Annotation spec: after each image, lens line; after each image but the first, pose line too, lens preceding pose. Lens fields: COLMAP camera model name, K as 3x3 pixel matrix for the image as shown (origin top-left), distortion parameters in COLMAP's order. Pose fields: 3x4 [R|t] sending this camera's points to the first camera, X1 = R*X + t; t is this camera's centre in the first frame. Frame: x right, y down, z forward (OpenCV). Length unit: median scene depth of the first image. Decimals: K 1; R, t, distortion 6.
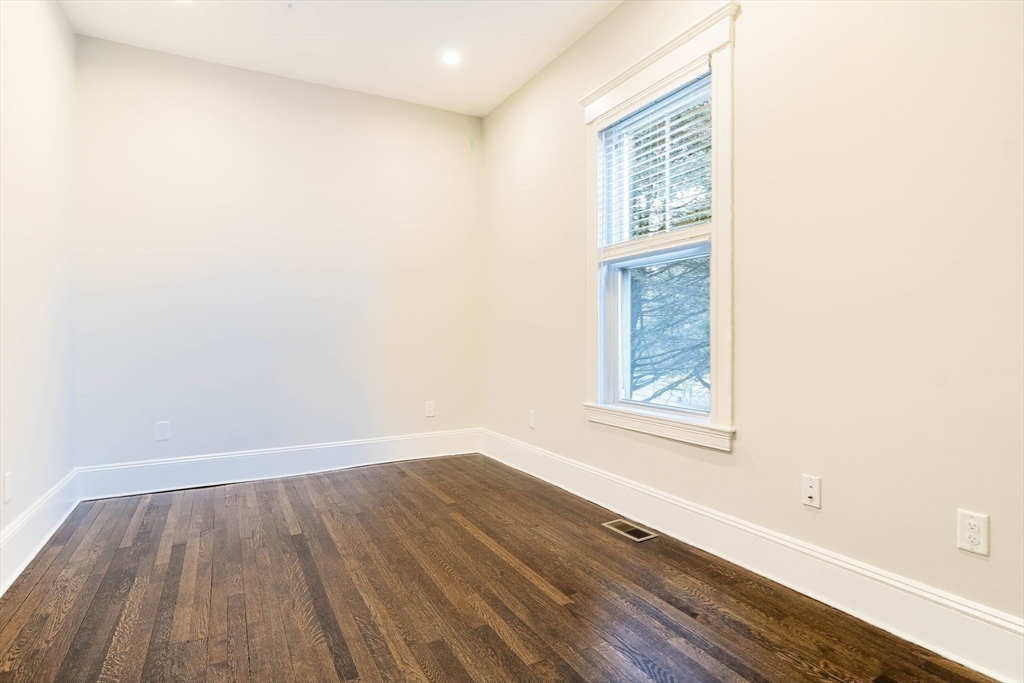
lens RADIAL K [[553.8, 0, 516.8], [0, 553.8, 329.8], [0, 0, 1]] dist [0.001842, -0.000964]
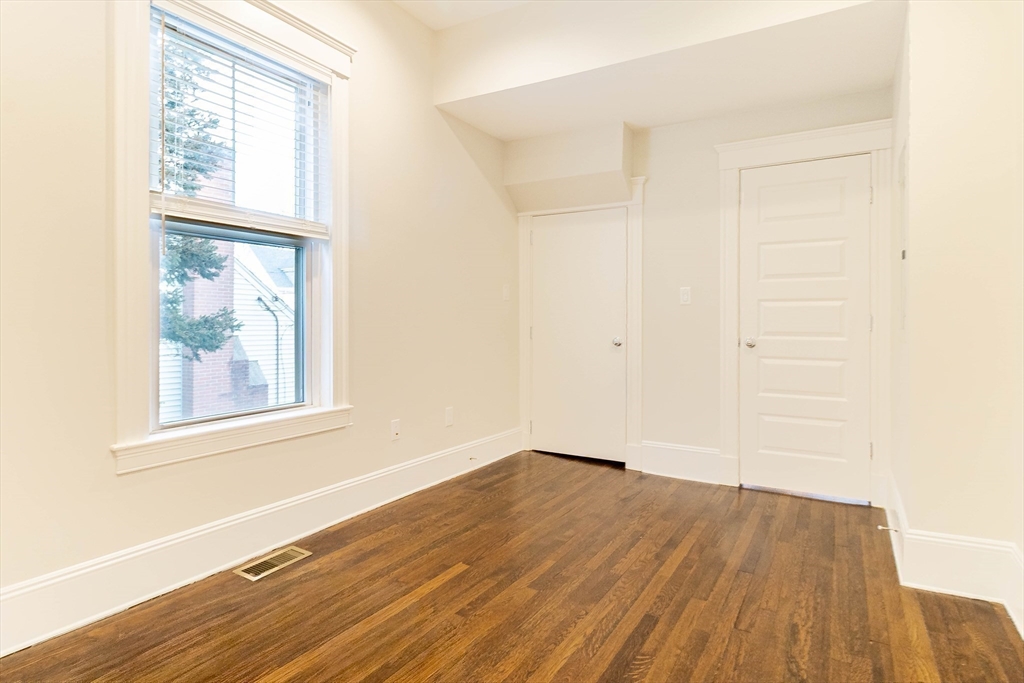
lens RADIAL K [[553.8, 0, 516.8], [0, 553.8, 329.8], [0, 0, 1]] dist [0.001842, -0.000964]
pose [[-0.513193, -0.010282, 0.858212, -0.887151], [-0.006818, 0.999946, 0.007903, 0.001095], [-0.858246, -0.001795, -0.513235, 1.412450]]
